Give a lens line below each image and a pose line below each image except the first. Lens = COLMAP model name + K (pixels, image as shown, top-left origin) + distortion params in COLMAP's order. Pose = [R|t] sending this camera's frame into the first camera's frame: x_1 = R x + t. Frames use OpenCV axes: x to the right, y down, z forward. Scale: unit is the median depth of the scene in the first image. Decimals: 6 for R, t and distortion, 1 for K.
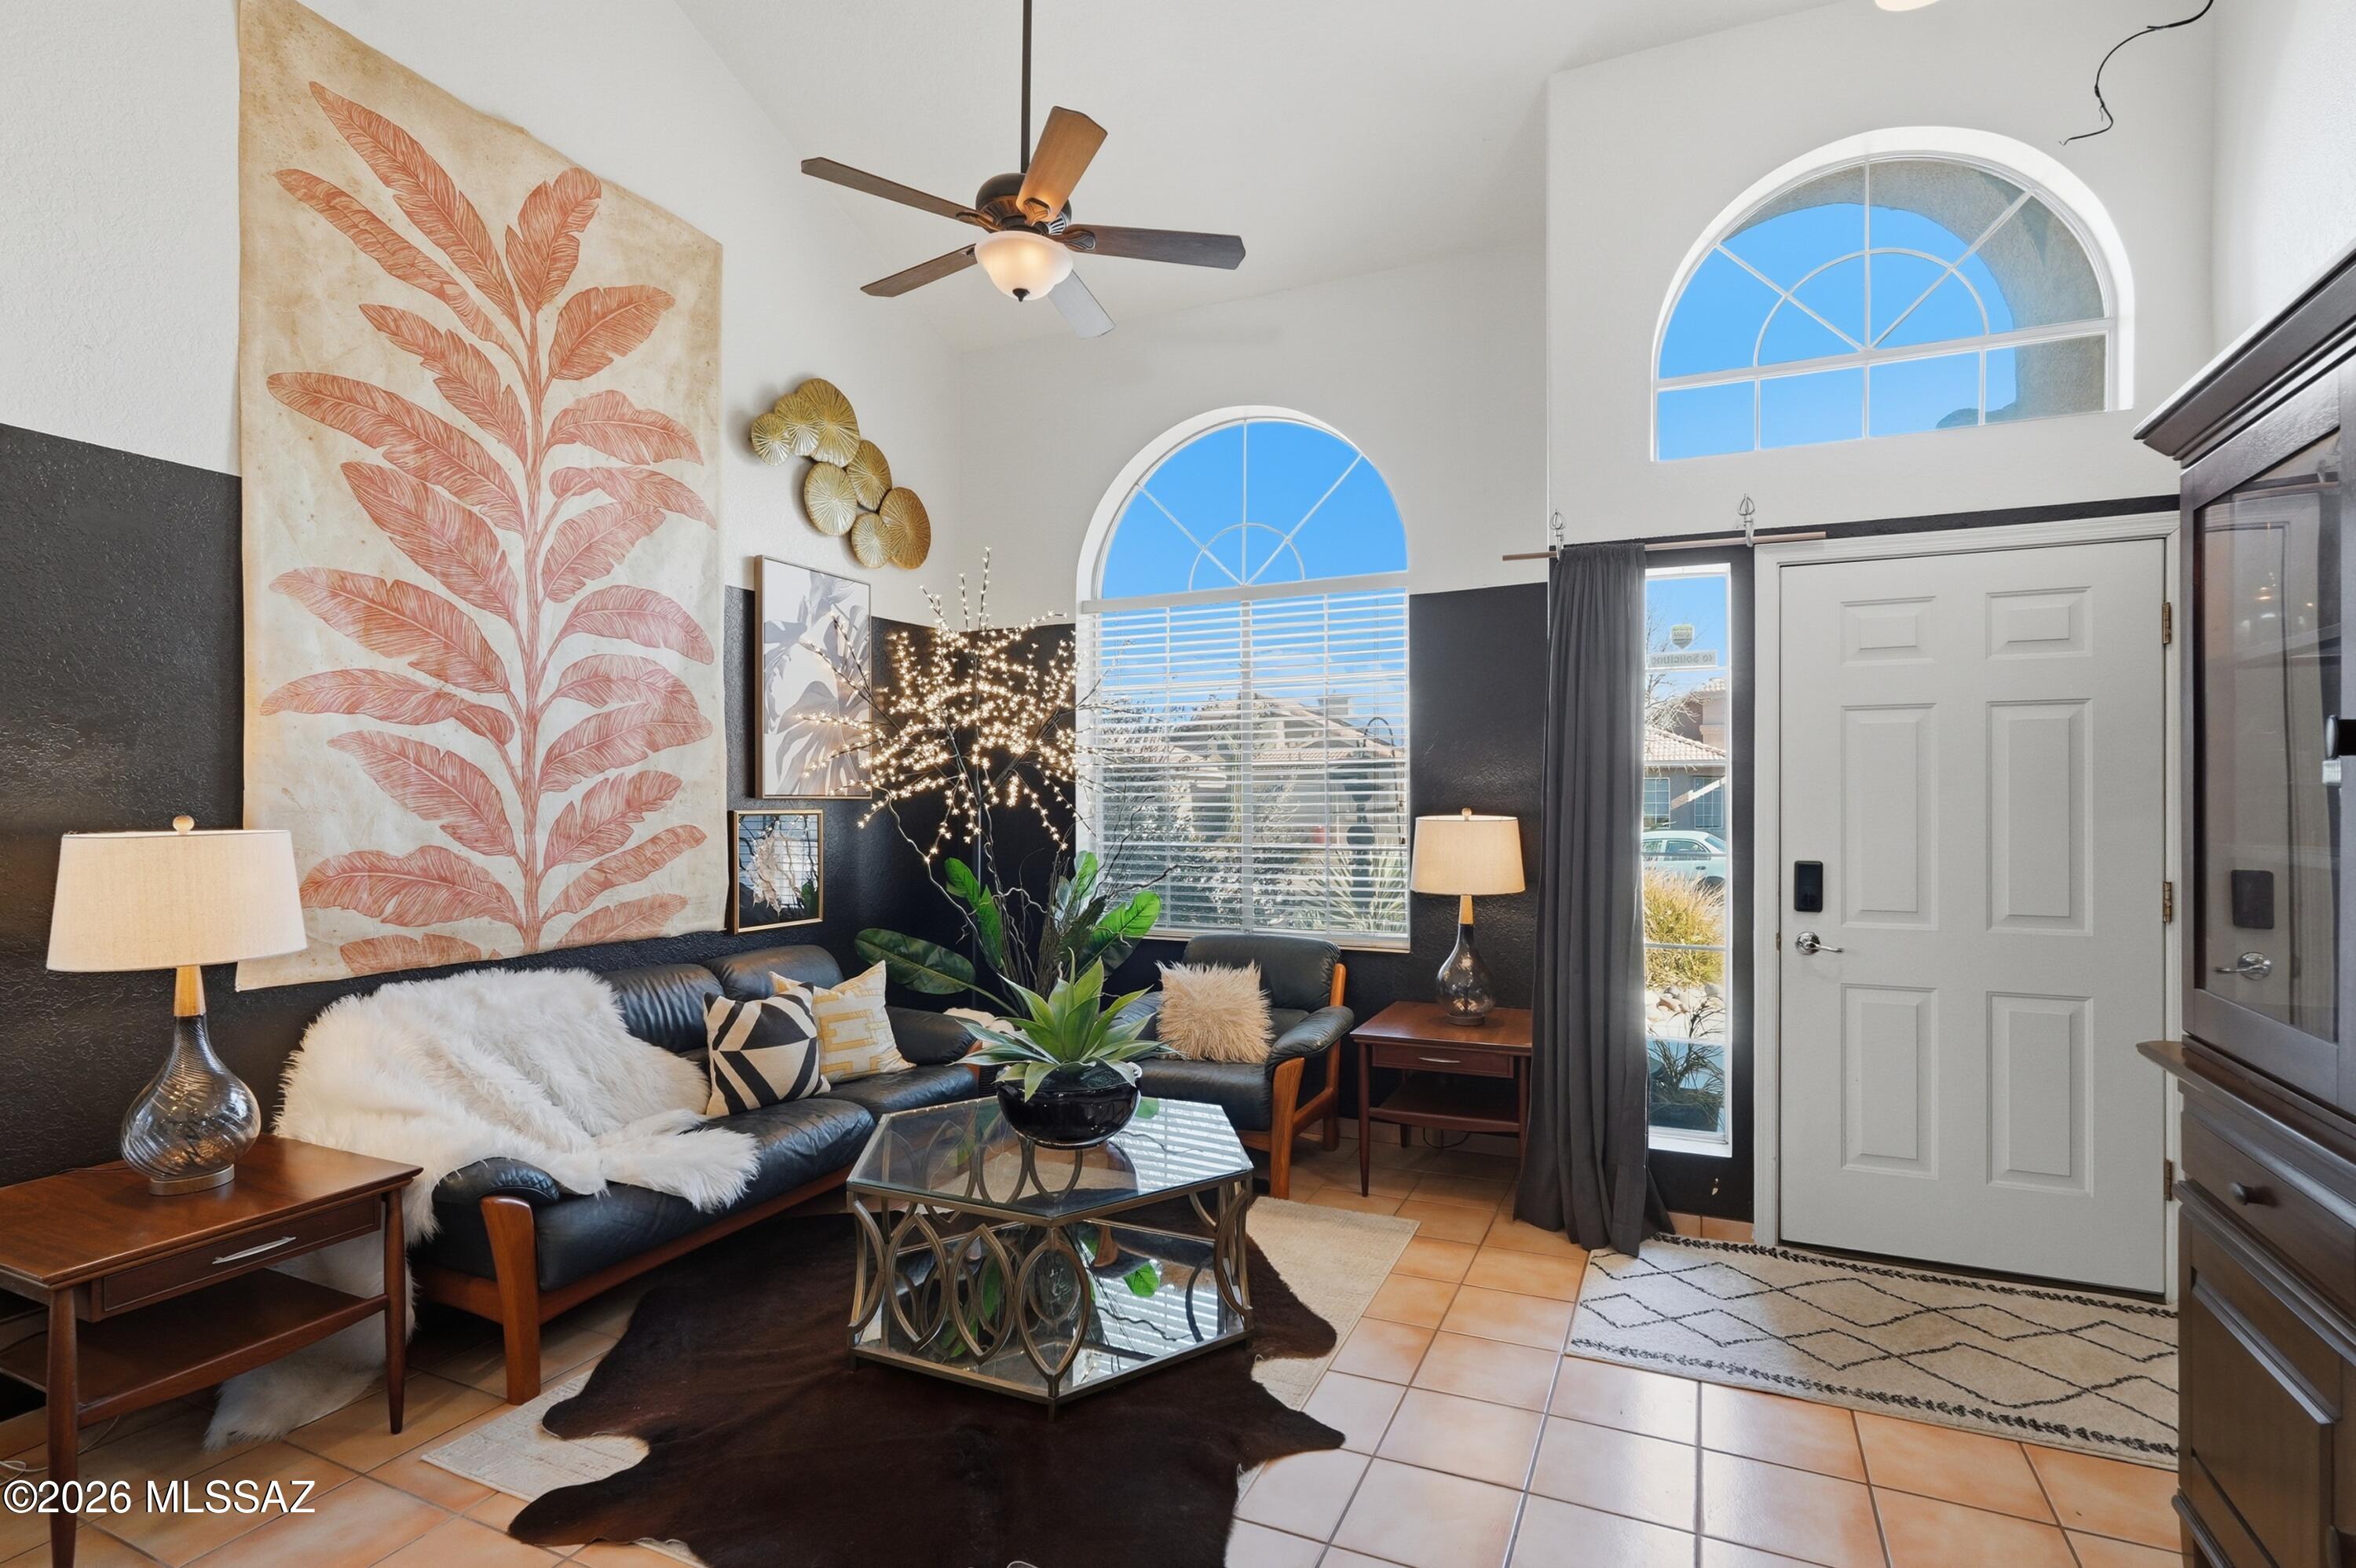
lens RADIAL K [[1117.8, 0, 1186.7], [0, 1117.8, 805.3], [0, 0, 1]] dist [-0.005678, 0.001294]
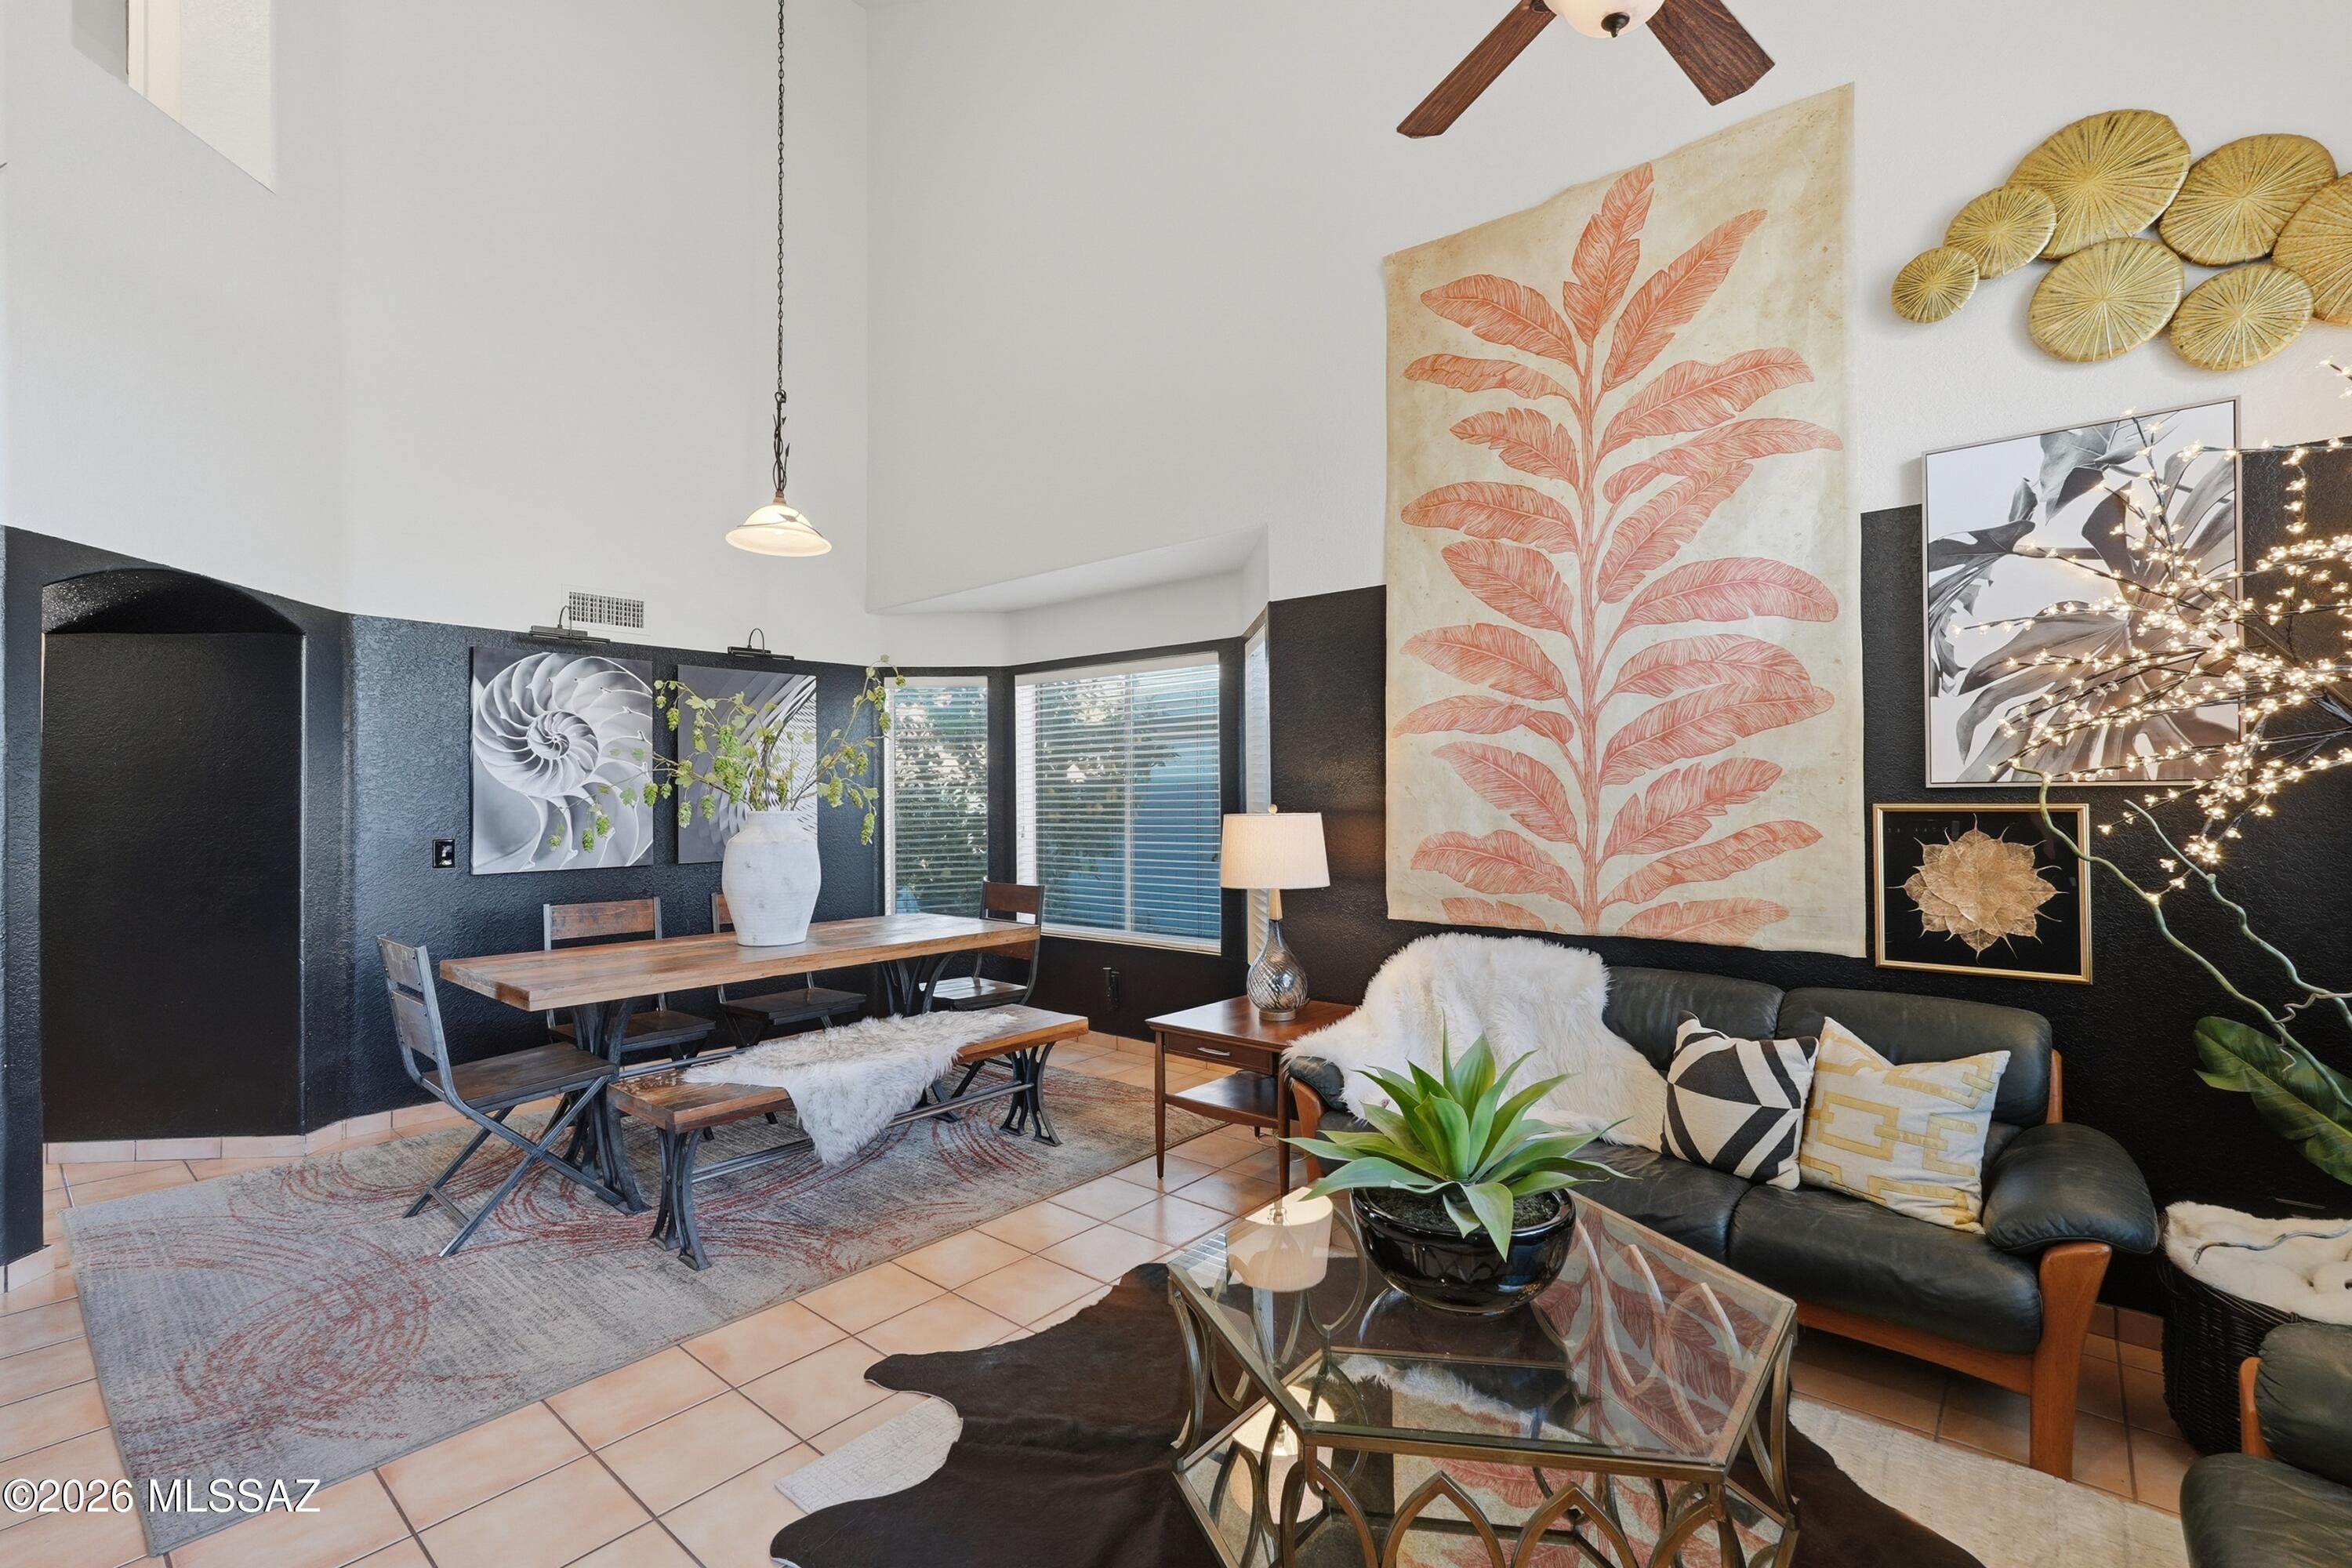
lens RADIAL K [[1046.2, 0, 1172.7], [0, 1046.2, 784.1], [0, 0, 1]] dist [-0.011829, 0.006273]
pose [[-0.267558, -0.009198, -0.963498, 0.487089], [0.003615, 0.999938, -0.010550, -0.003566], [0.963535, -0.006306, -0.267508, 0.865597]]
